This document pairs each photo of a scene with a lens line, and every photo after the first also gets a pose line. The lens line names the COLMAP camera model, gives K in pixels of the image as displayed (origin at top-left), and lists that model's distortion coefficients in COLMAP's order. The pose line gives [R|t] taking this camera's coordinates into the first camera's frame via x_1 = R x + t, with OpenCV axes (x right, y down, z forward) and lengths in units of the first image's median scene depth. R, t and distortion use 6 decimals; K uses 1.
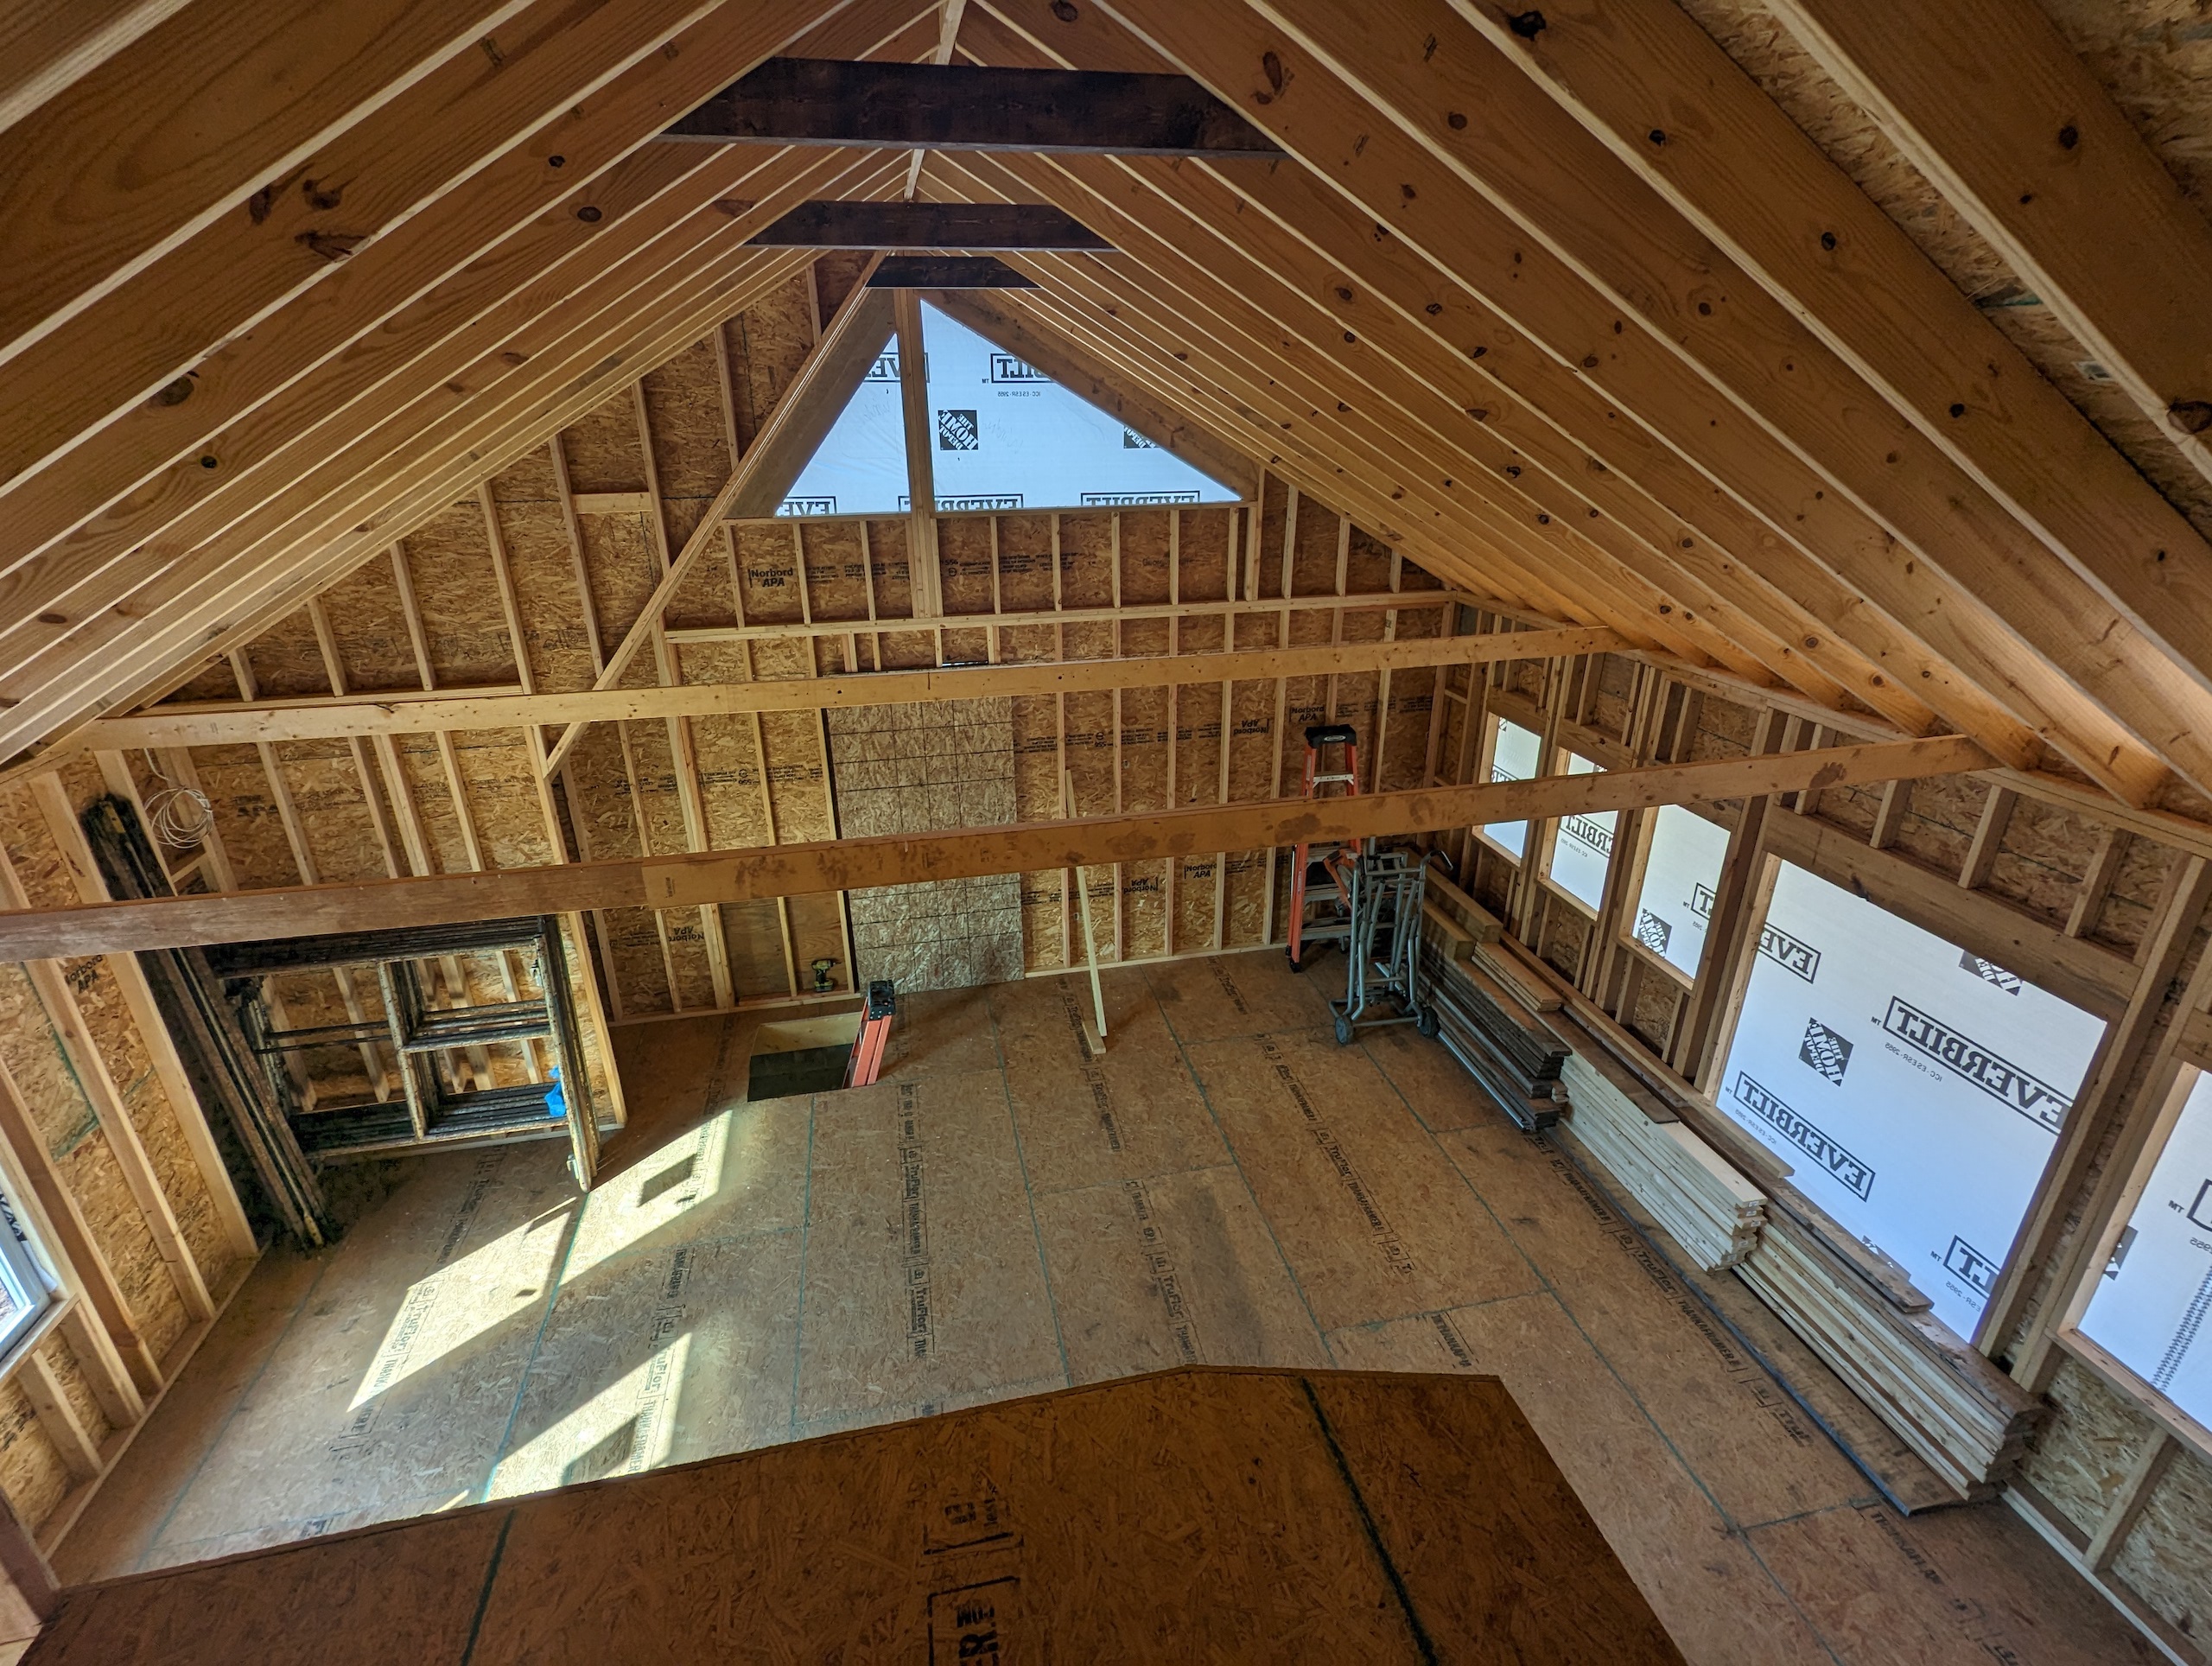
lens RADIAL K [[1045.0, 0, 1100.8], [0, 1045.0, 836.4], [0, 0, 1]] dist [0.001355, -0.000181]
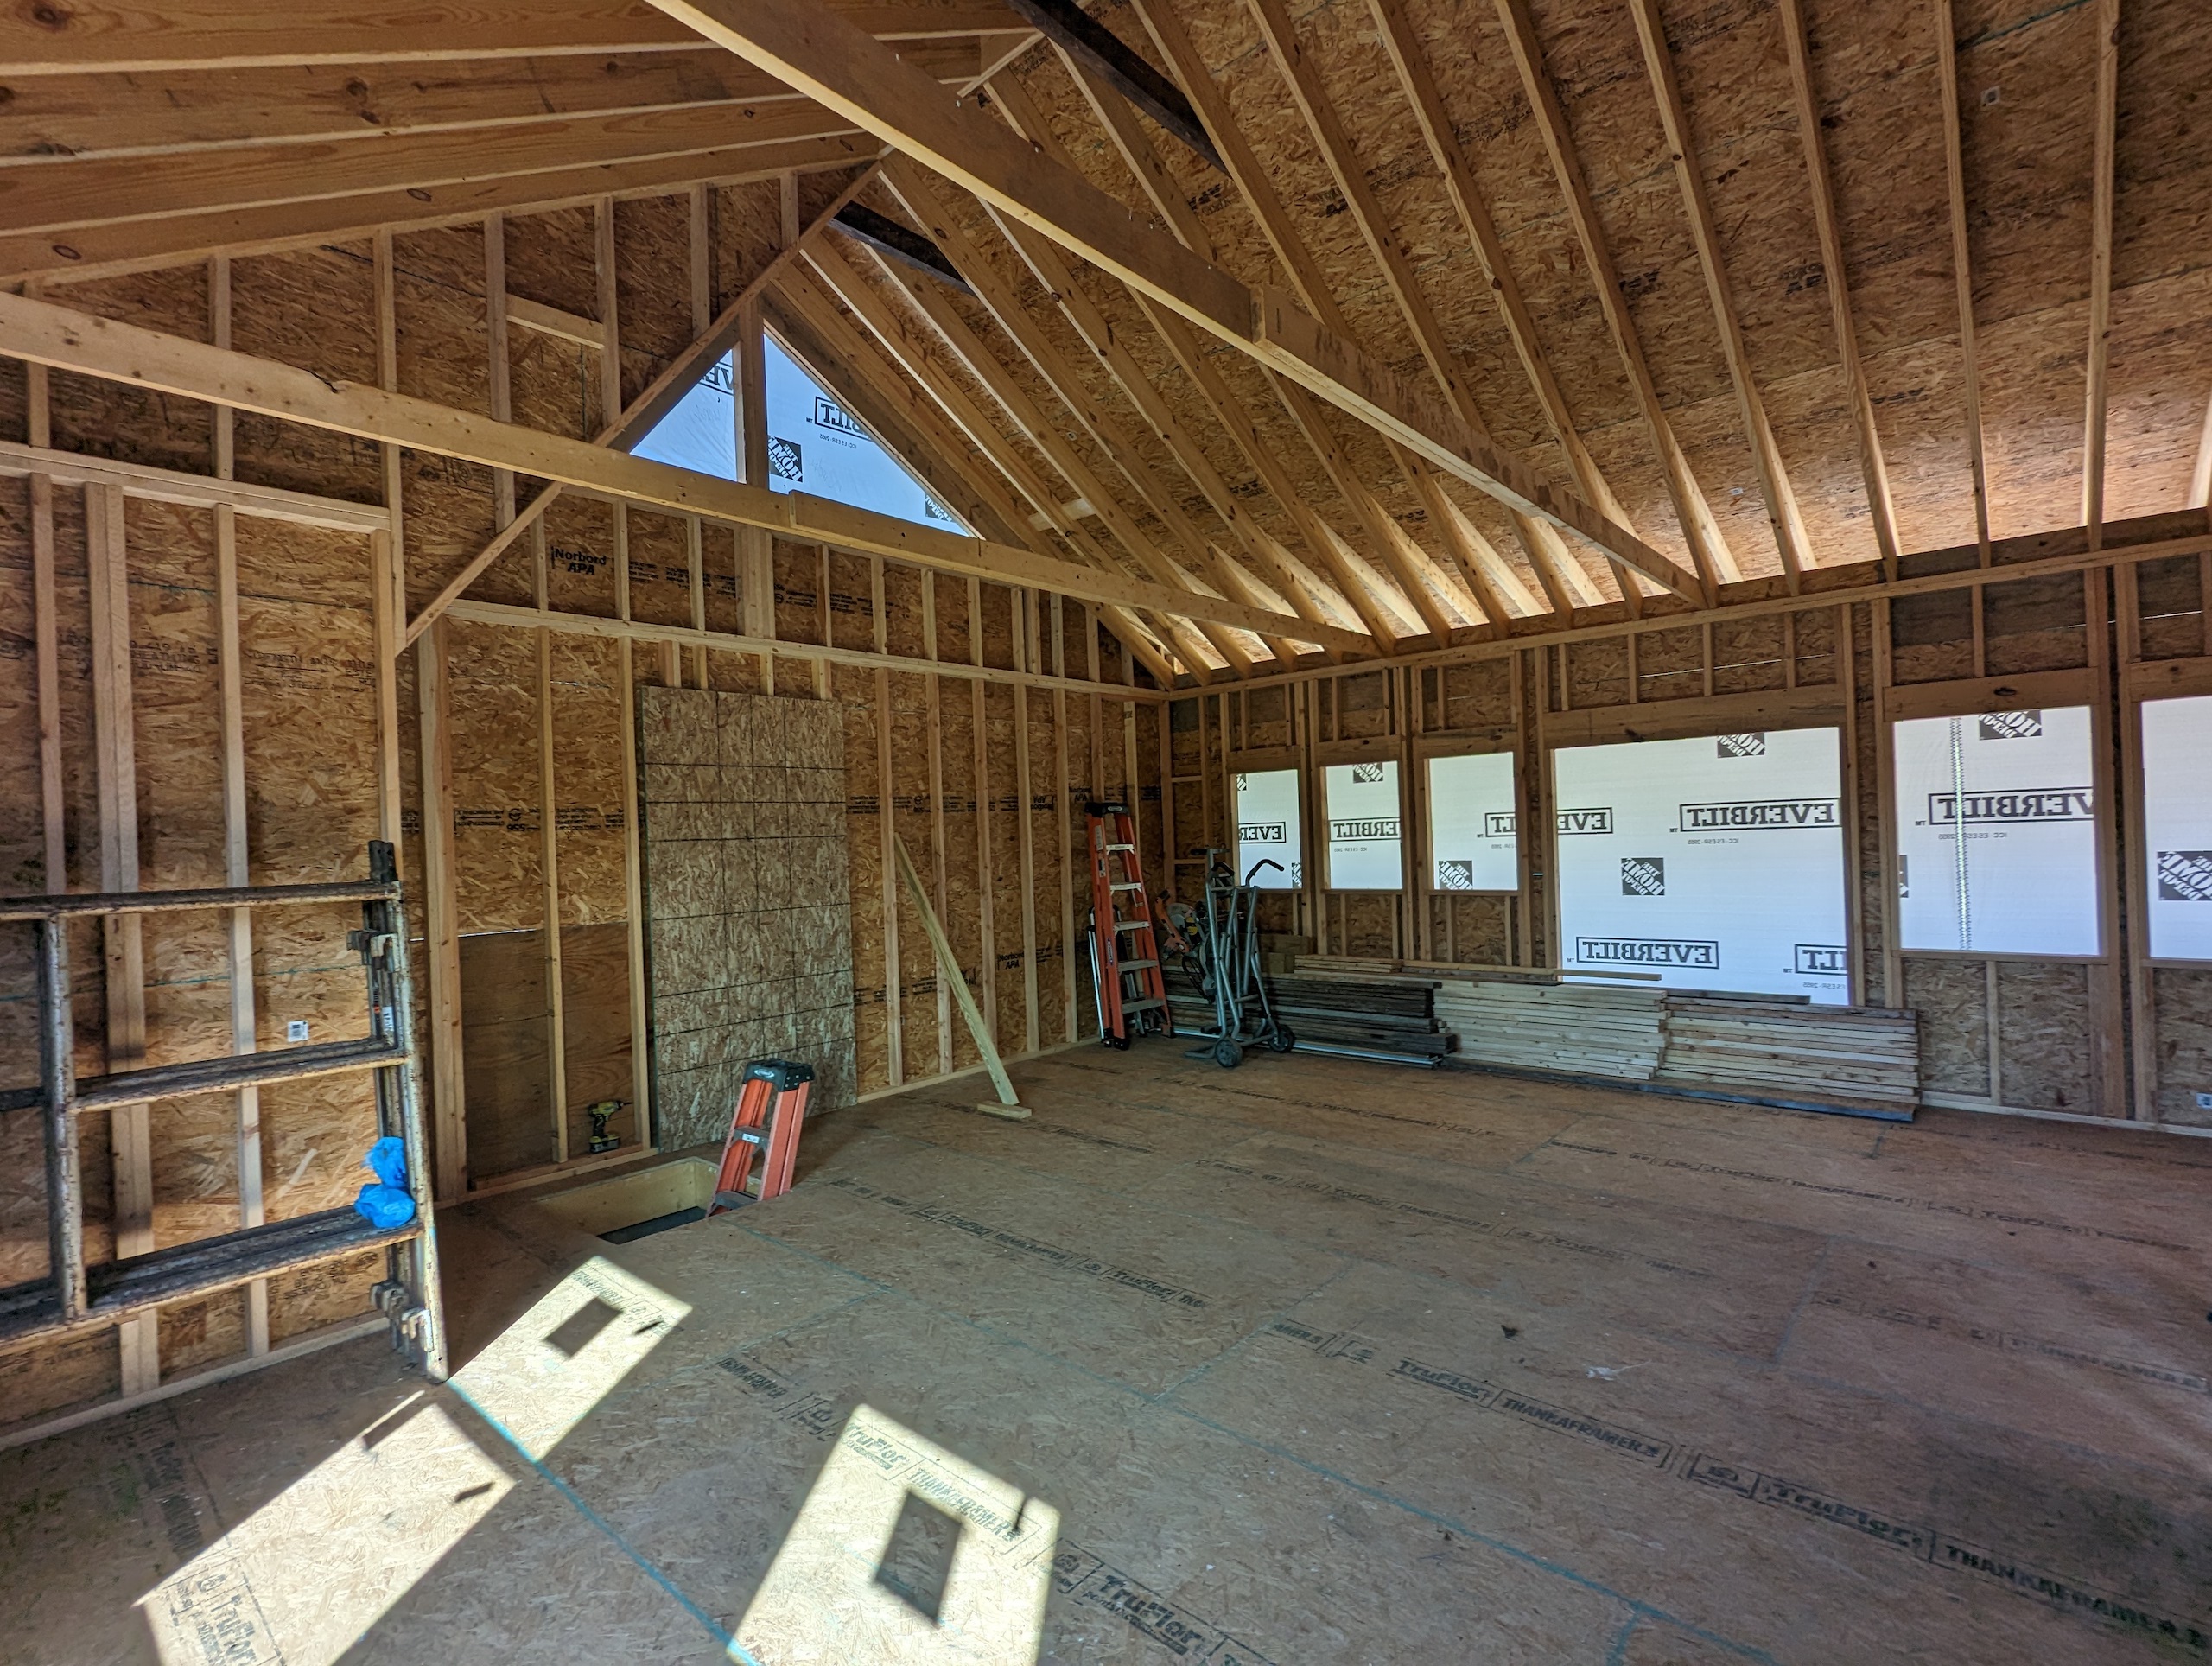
lens RADIAL K [[1047.7, 0, 1092.9], [0, 1047.7, 841.7], [0, 0, 1]] dist [-0.001309, 0.000694]
pose [[0.807343, -0.017438, 0.589825, -0.473801], [0.253122, 0.913163, -0.319472, 0.305001], [-0.533035, 0.407221, 0.741650, 0.278558]]
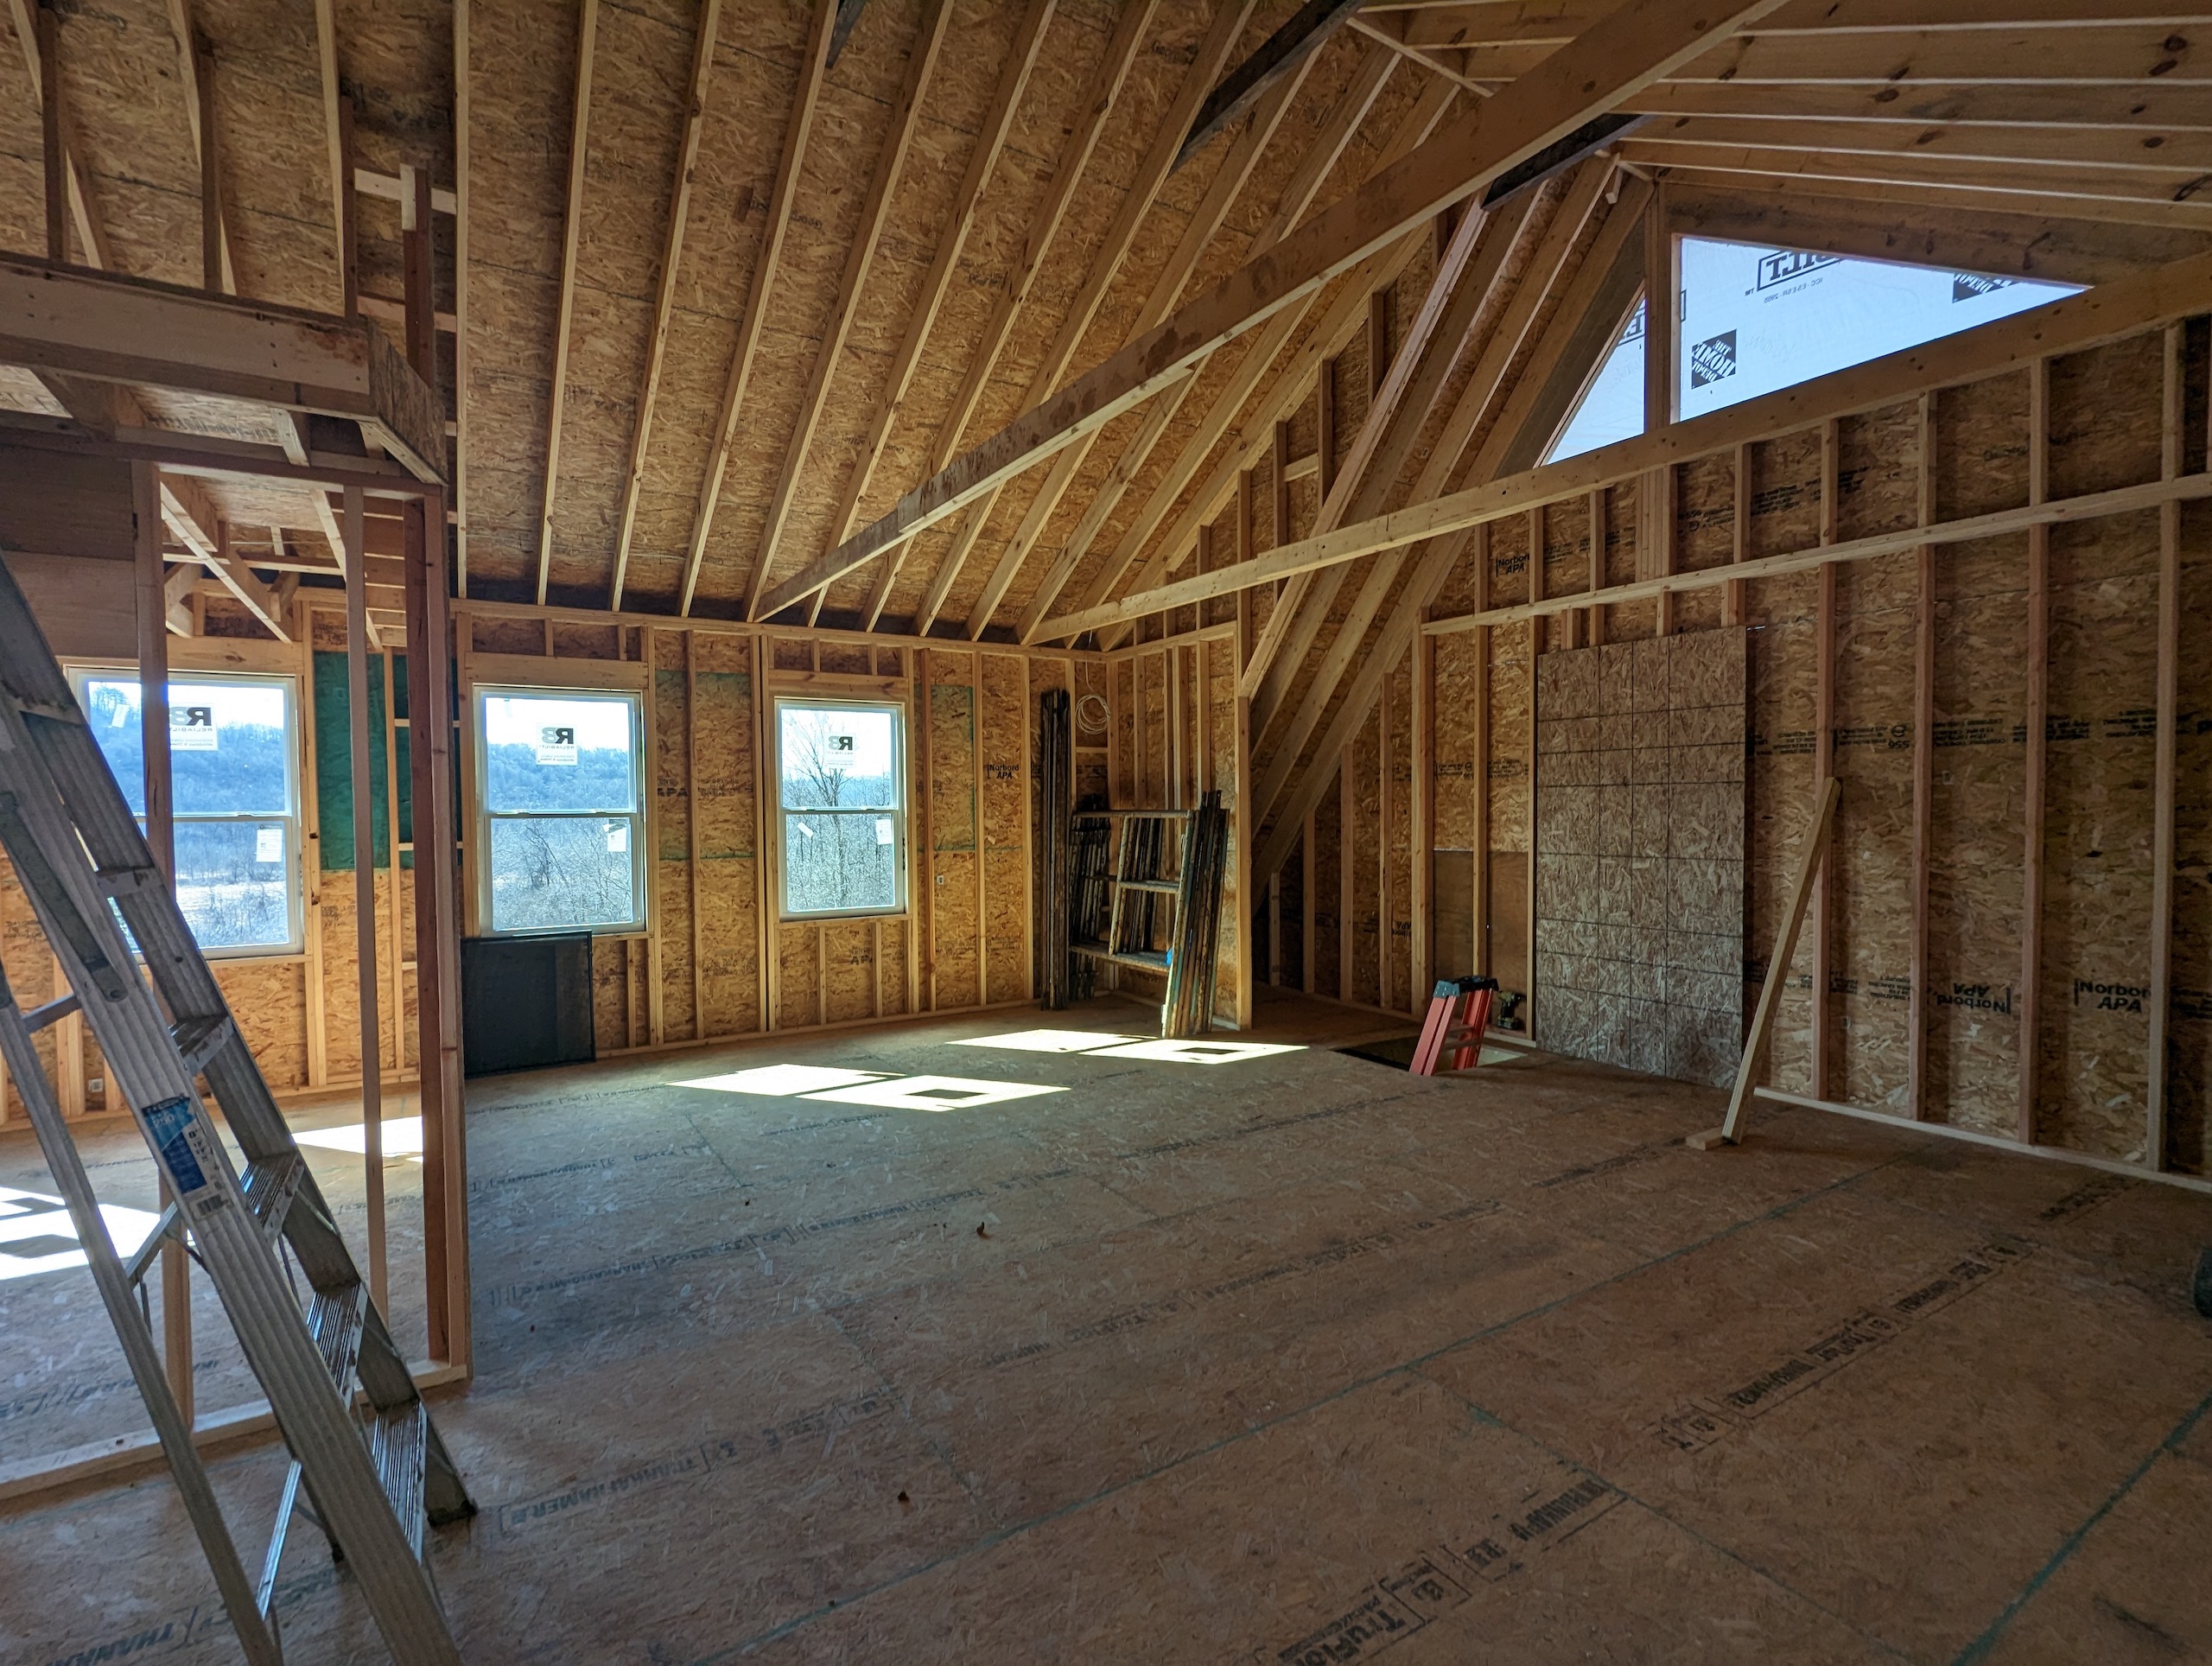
lens RADIAL K [[1045.0, 0, 1100.8], [0, 1045.0, 836.4], [0, 0, 1]] dist [0.001355, -0.000181]
pose [[0.345039, 0.037405, -0.937843, 0.504968], [-0.360936, 0.927658, -0.095792, 0.237824], [0.866414, 0.371553, 0.333578, 0.411885]]
